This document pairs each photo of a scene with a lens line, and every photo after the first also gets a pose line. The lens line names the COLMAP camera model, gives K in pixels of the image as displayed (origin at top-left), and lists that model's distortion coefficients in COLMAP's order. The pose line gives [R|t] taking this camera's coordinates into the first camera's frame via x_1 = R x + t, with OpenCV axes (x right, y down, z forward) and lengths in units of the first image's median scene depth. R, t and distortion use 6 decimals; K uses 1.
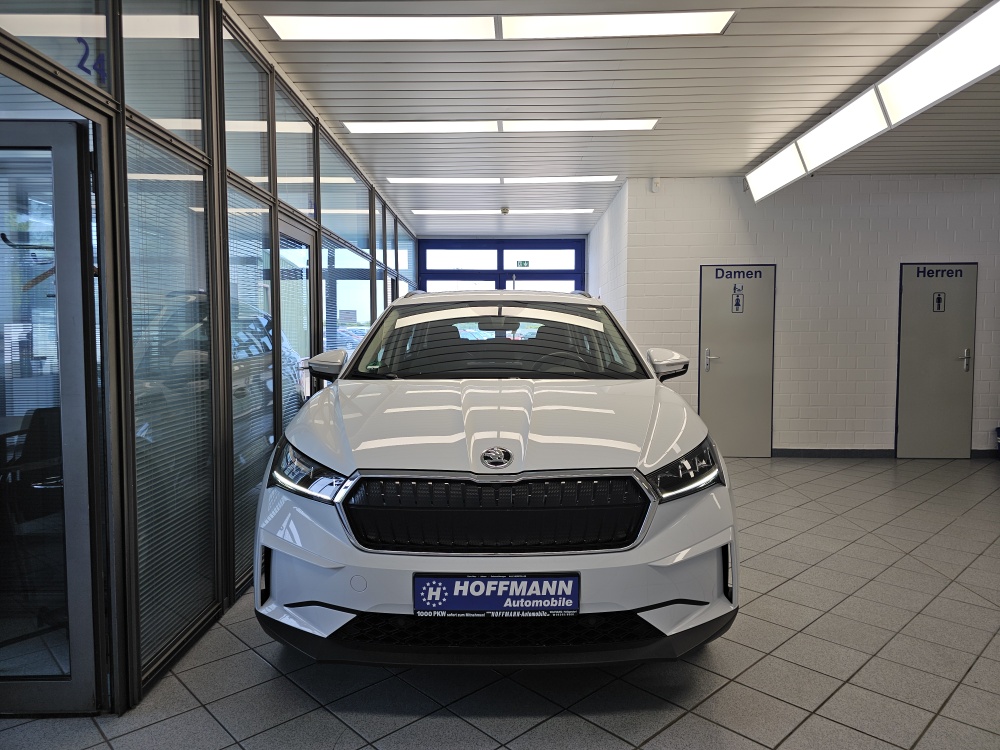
lens RADIAL K [[672.7, 0, 495.6], [0, 672.7, 377.2], [0, 0, 1]] dist [0.059266, -0.061960]
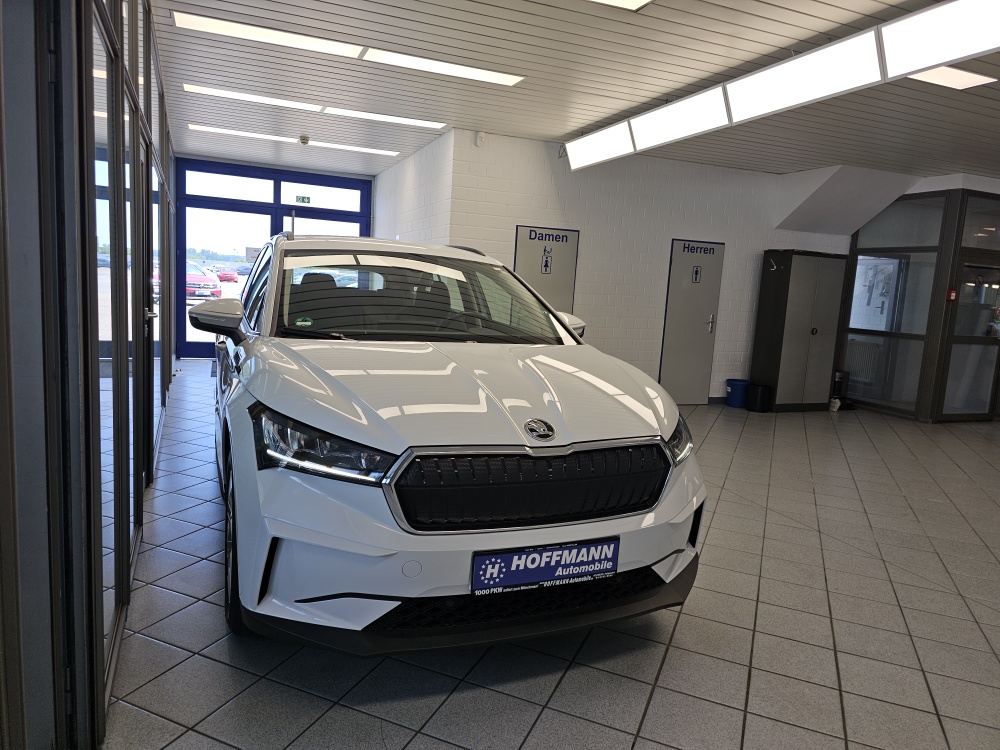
lens RADIAL K [[672.7, 0, 504.7], [0, 672.7, 383.4], [0, 0, 1]] dist [0.059266, -0.061960]
pose [[0.918201, -0.002249, 0.396108, -0.232019], [-0.033573, 0.995944, 0.083478, -0.015213], [-0.394689, -0.089949, 0.914401, 0.065563]]
